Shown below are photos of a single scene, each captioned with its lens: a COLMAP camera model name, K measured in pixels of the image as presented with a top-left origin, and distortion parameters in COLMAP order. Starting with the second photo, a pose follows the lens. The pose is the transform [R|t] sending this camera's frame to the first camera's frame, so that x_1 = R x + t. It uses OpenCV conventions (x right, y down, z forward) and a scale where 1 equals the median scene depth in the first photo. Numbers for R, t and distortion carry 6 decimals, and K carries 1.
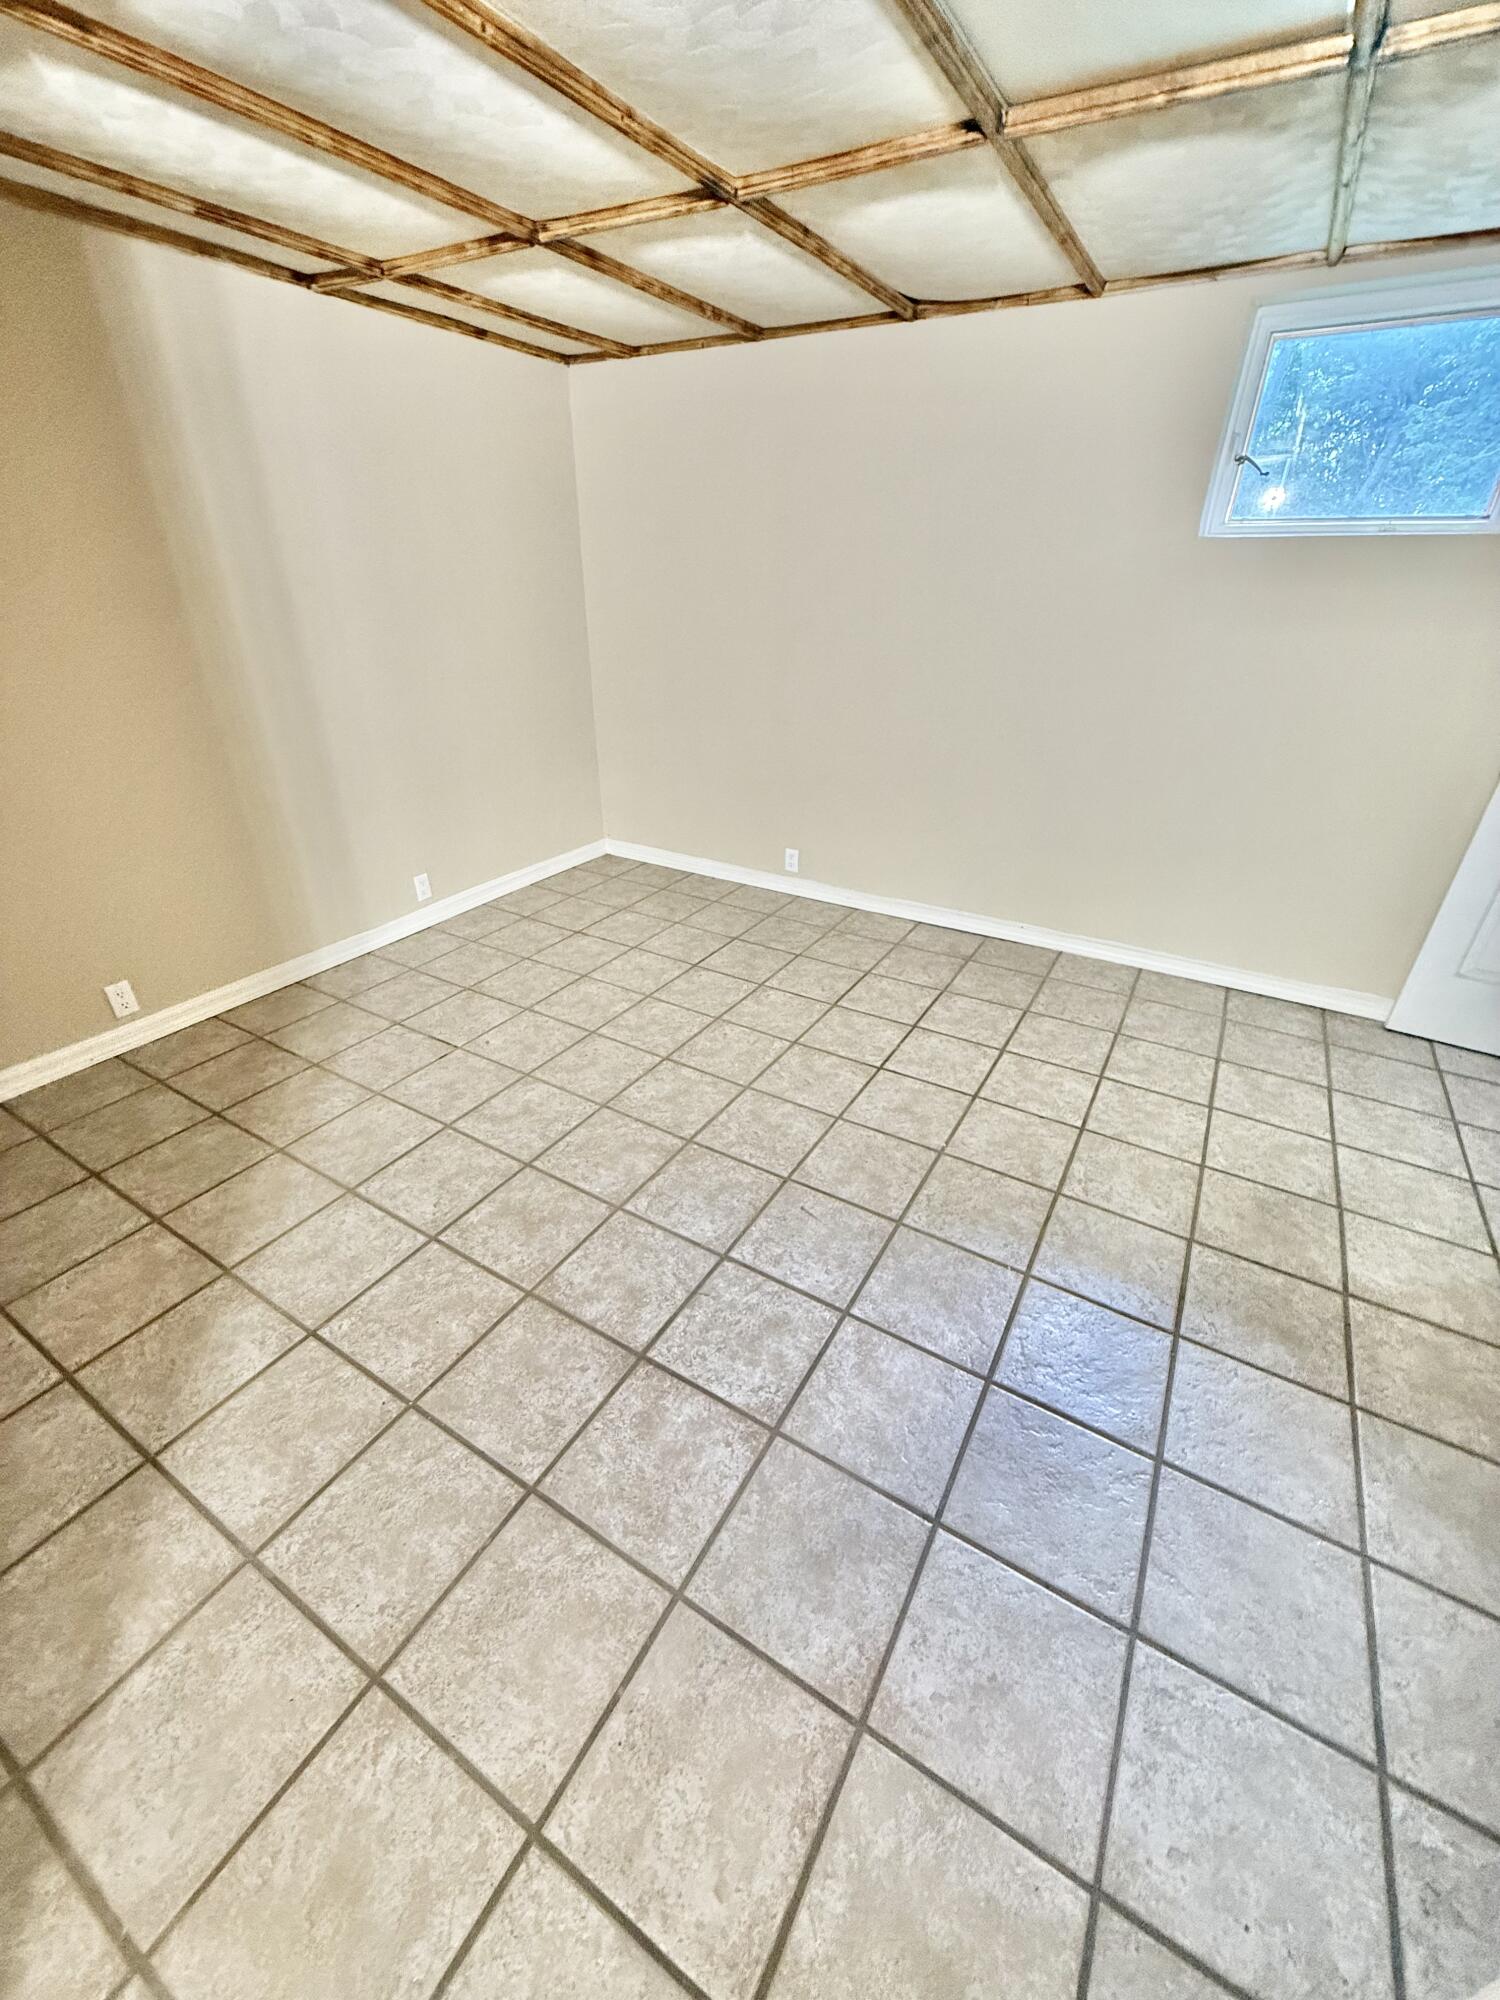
lens RADIAL K [[795.6, 0, 755.6], [0, 795.6, 993.7], [0, 0, 1]] dist [-0.000091, 0.000392]
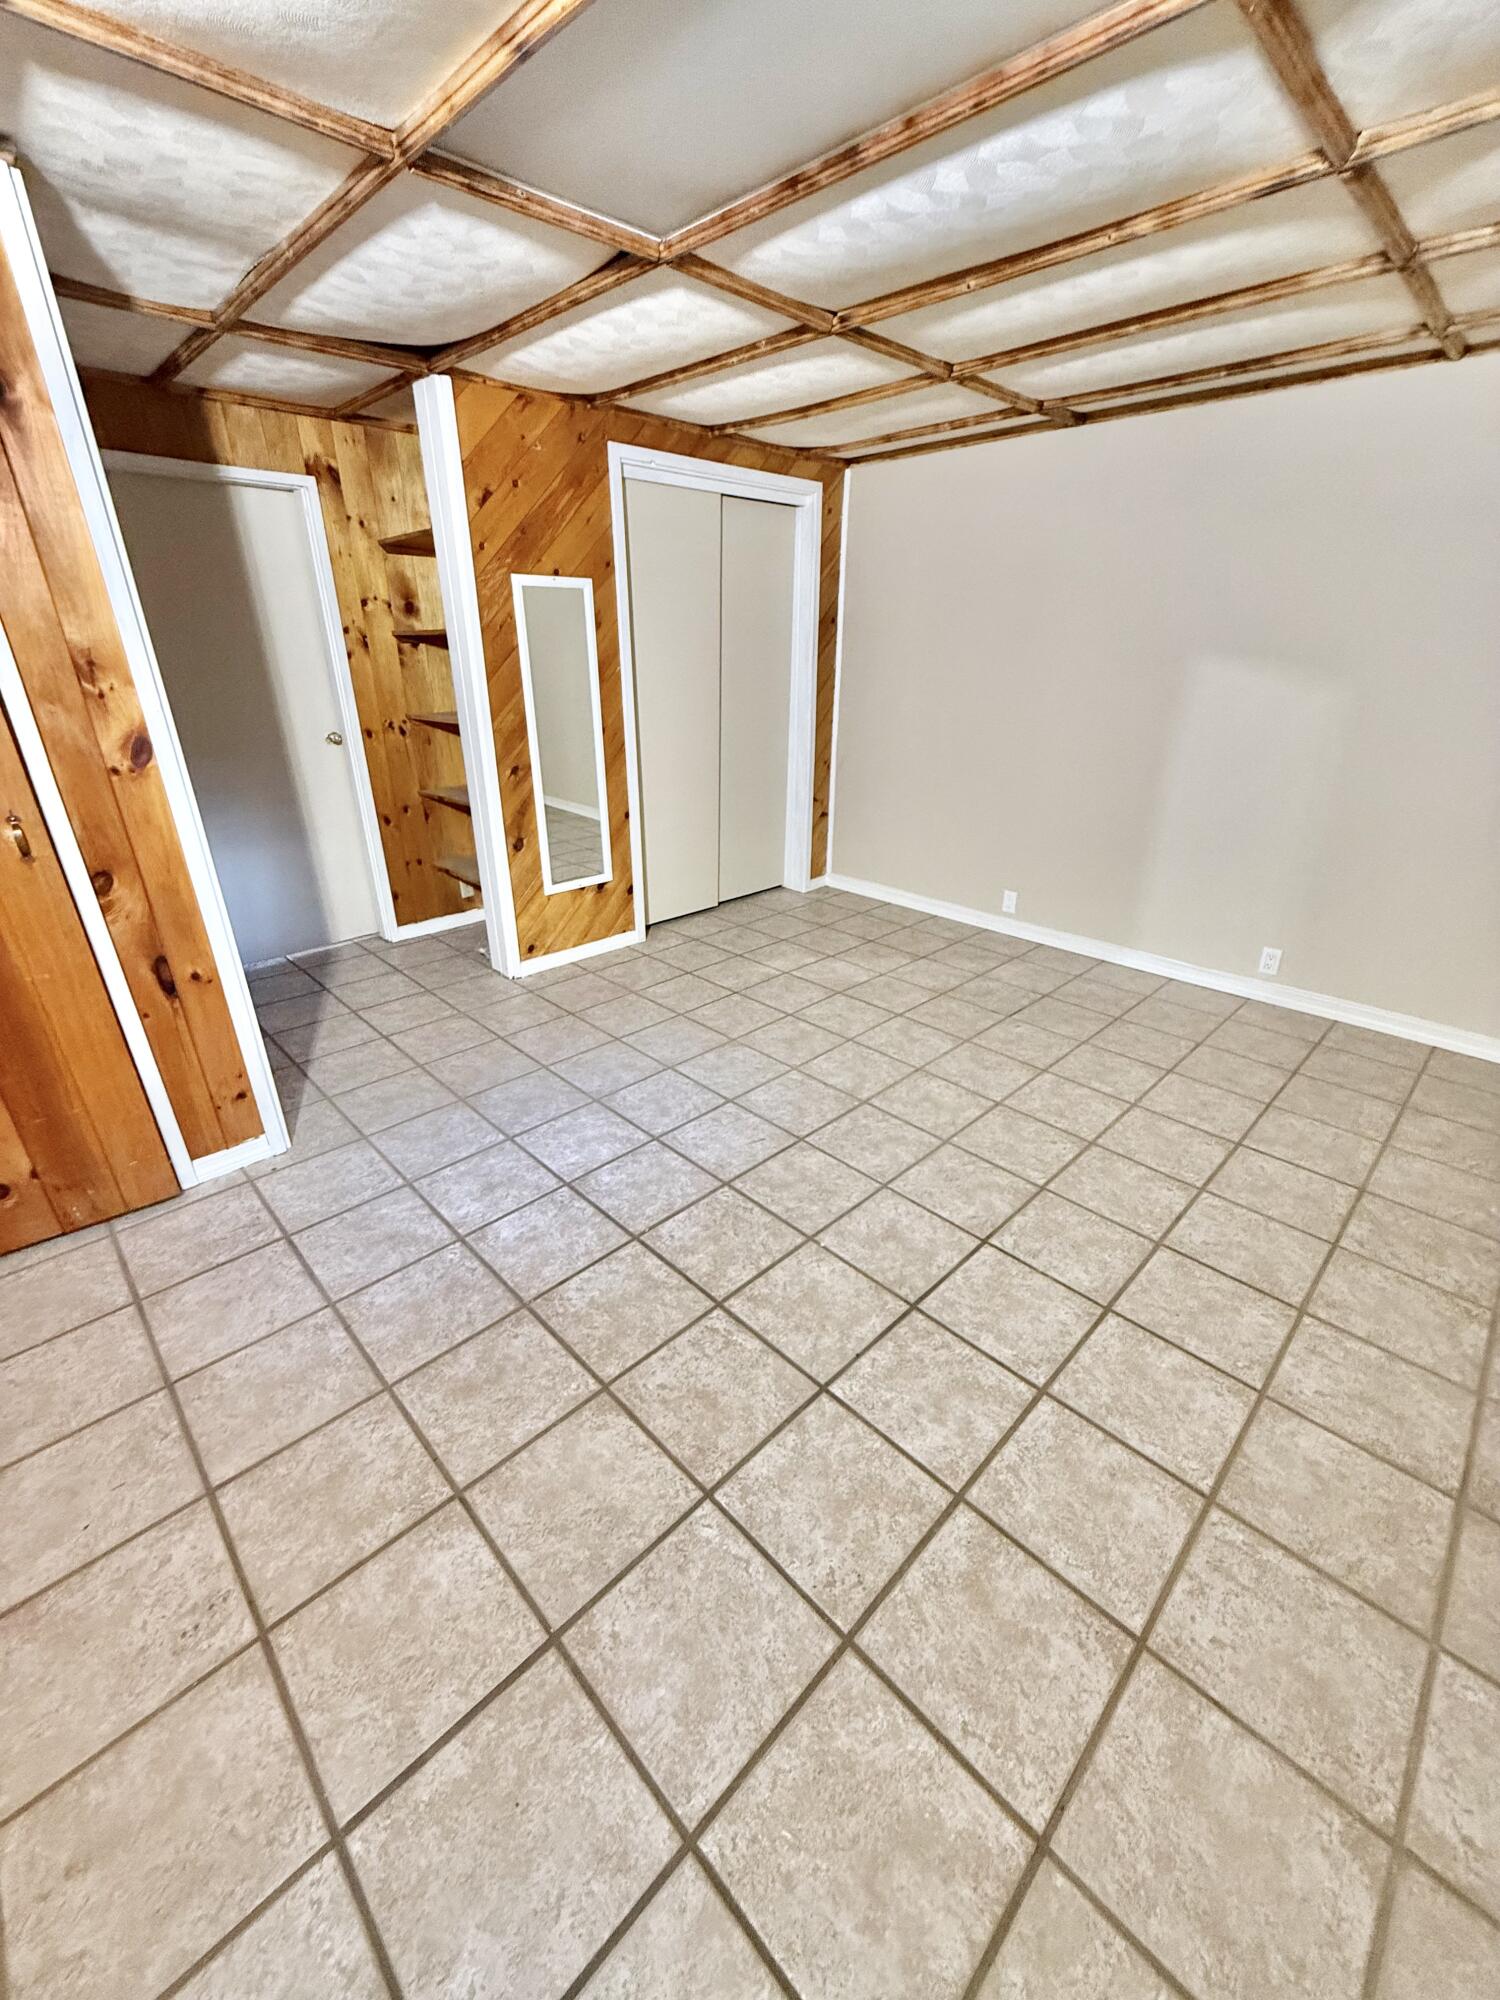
lens RADIAL K [[795.6, 0, 748.5], [0, 795.6, 1000.9], [0, 0, 1]] dist [-0.000091, 0.000392]
pose [[-0.254982, 0.387767, -0.885788, 0.848741], [-0.463054, 0.755229, 0.463907, -0.353337], [0.848861, 0.528456, -0.013012, 0.718220]]
